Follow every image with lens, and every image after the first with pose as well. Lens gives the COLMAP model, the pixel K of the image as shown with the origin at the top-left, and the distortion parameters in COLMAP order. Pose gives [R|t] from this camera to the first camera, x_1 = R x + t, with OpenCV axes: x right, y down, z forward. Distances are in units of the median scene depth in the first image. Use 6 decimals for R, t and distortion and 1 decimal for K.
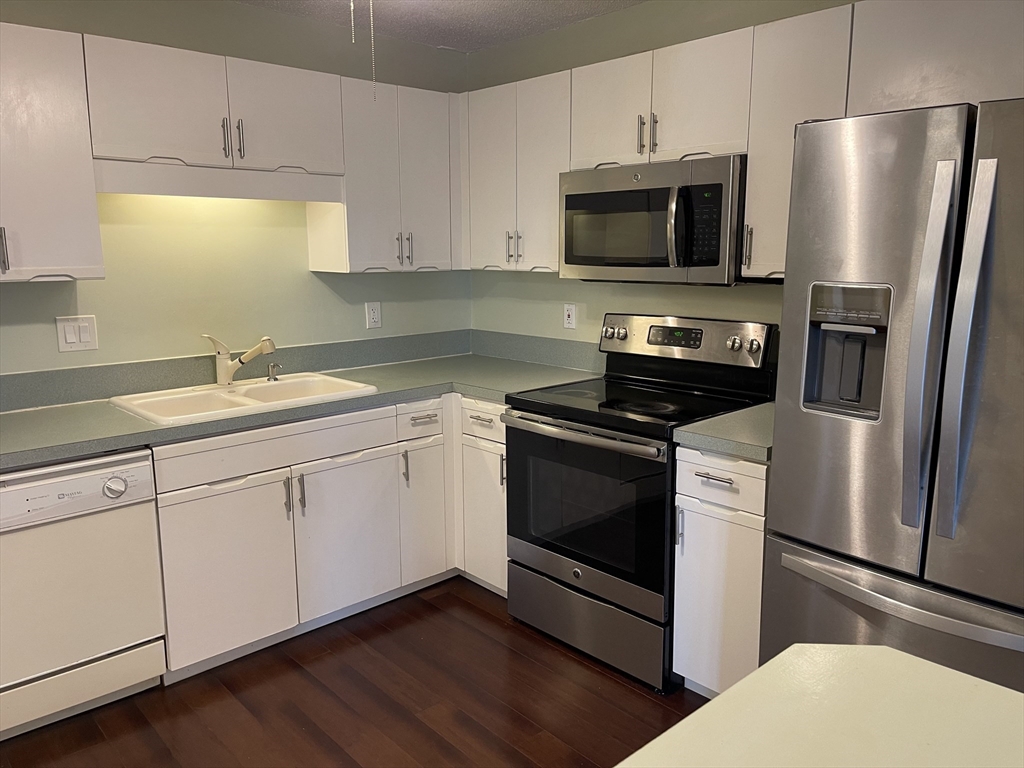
lens RADIAL K [[760.5, 0, 511.7], [0, 760.5, 382.0], [0, 0, 1]] dist [0.021918, -0.003581]
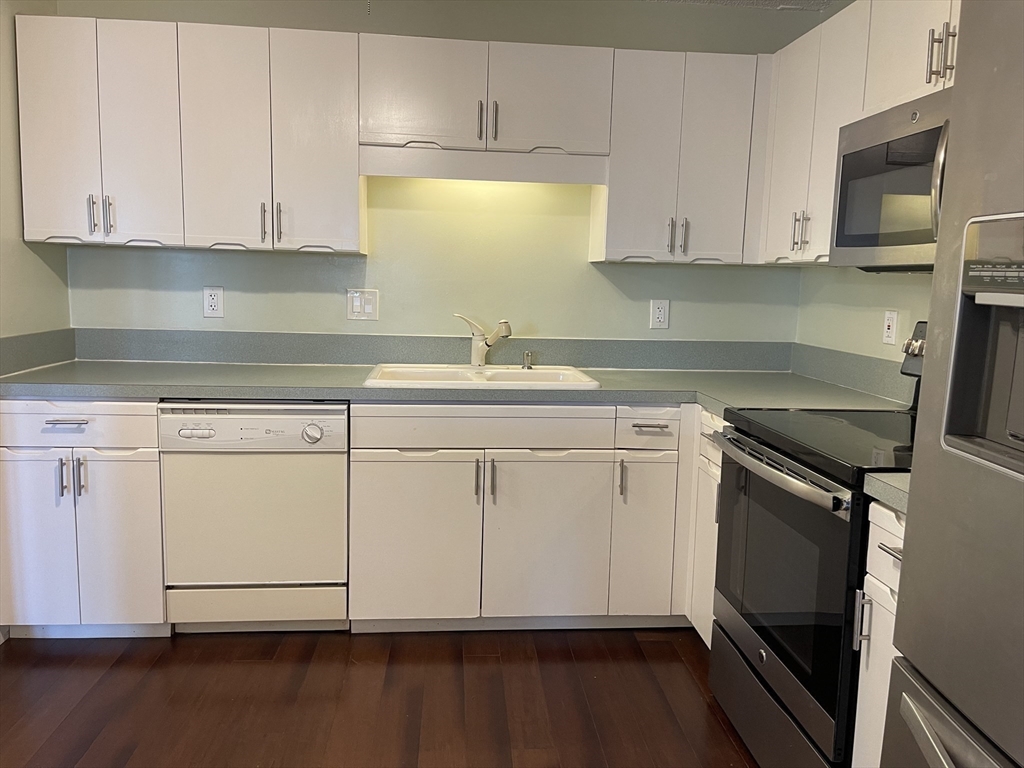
lens RADIAL K [[772.1, 0, 510.5], [0, 772.1, 378.1], [0, 0, 1]] dist [0.035911, -0.002991]
pose [[0.789151, 0.105153, -0.605131, 0.290689], [-0.136363, 0.990643, -0.005688, 0.019755], [0.598870, 0.087006, 0.796106, 0.209657]]
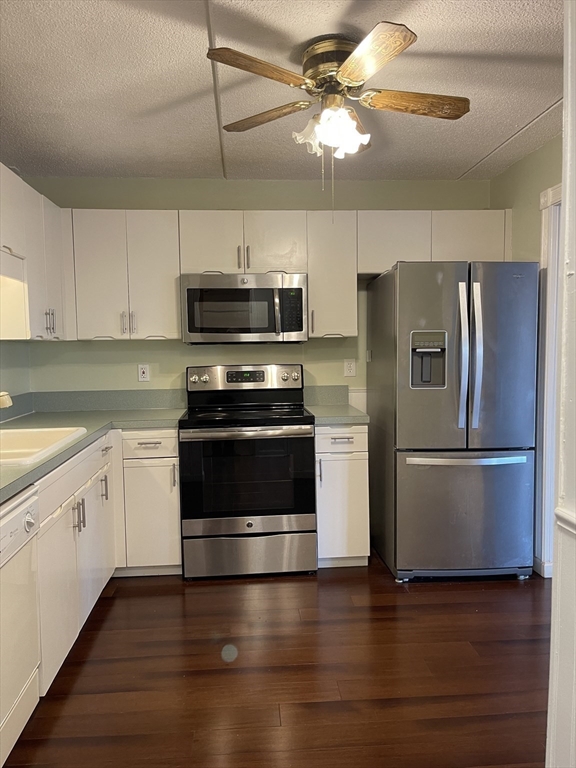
lens RADIAL K [[570.4, 0, 288.0], [0, 570.4, 384.0], [0, 0, 1]] dist [0.021918, -0.003581]
pose [[0.614351, -0.054163, 0.787172, -0.707811], [0.148485, 0.987753, -0.047920, 0.030959], [-0.774936, 0.146323, 0.614869, 0.153704]]
